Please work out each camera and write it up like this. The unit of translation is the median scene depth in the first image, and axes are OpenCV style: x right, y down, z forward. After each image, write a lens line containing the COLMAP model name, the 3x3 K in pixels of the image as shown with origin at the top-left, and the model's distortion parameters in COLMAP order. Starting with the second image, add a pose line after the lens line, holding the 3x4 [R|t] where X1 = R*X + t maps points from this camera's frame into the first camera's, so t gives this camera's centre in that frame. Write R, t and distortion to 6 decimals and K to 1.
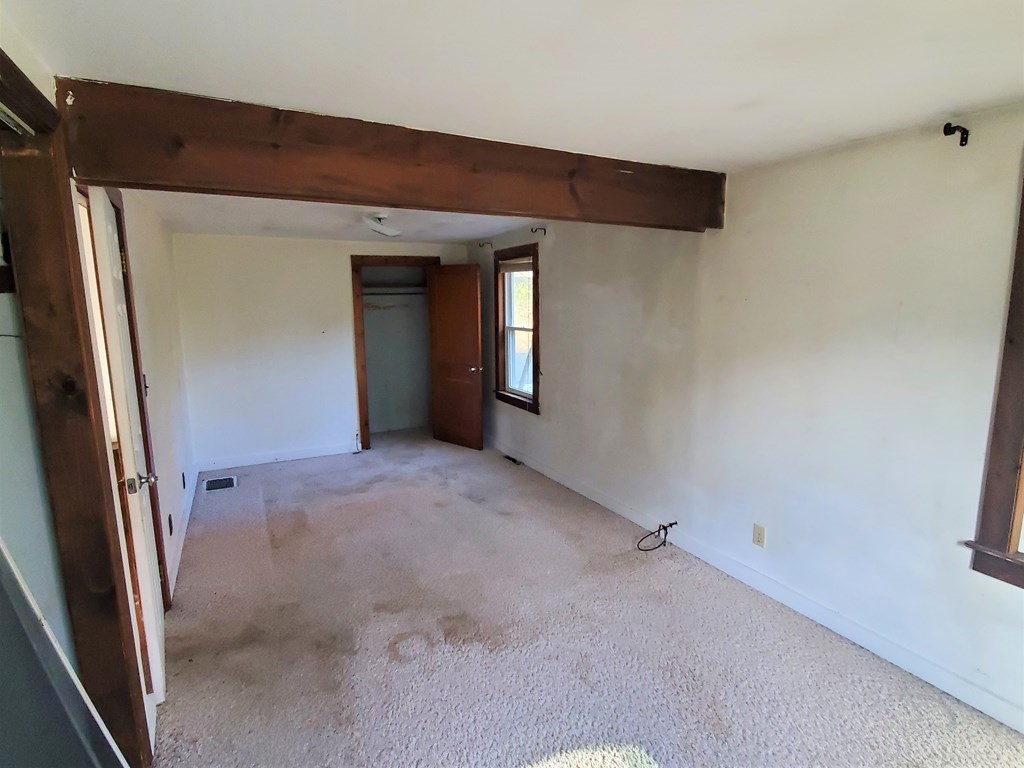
lens RADIAL K [[502.2, 0, 516.1], [0, 502.2, 380.1], [0, 0, 1]] dist [0.003349, -0.000854]
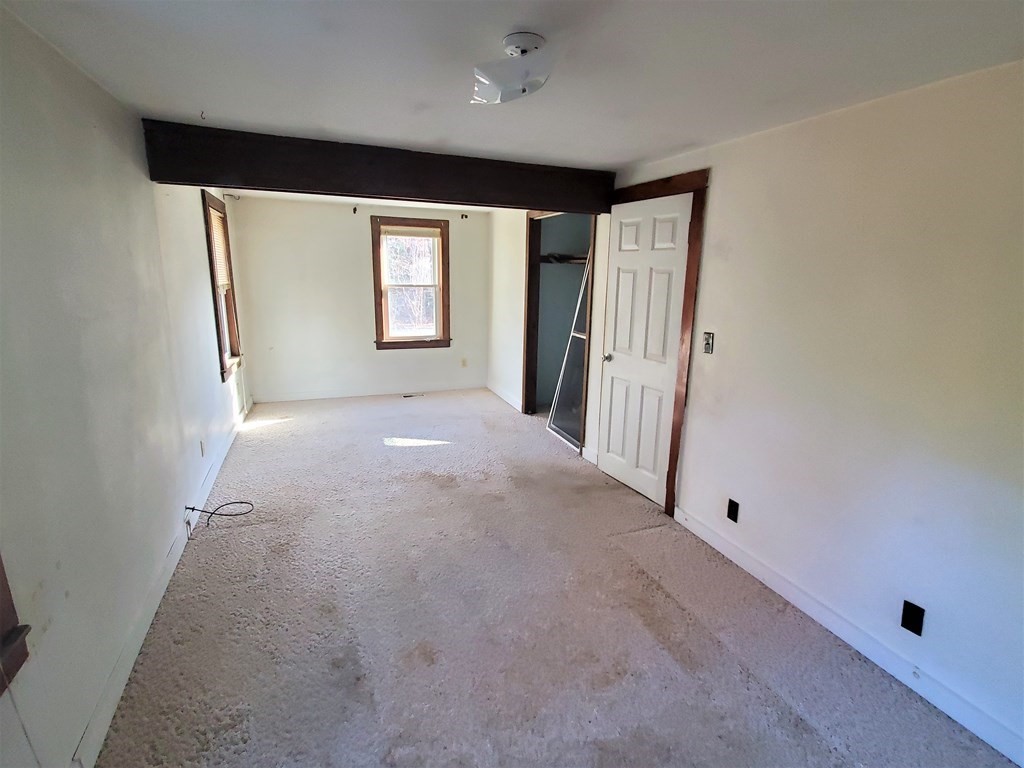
lens RADIAL K [[502.2, 0, 516.1], [0, 502.2, 380.1], [0, 0, 1]] dist [0.003349, -0.000854]
pose [[-0.992315, -0.042340, 0.116269, -0.476509], [0.002067, 0.933833, 0.357702, -0.325672], [-0.123721, 0.355194, -0.926569, 2.220574]]
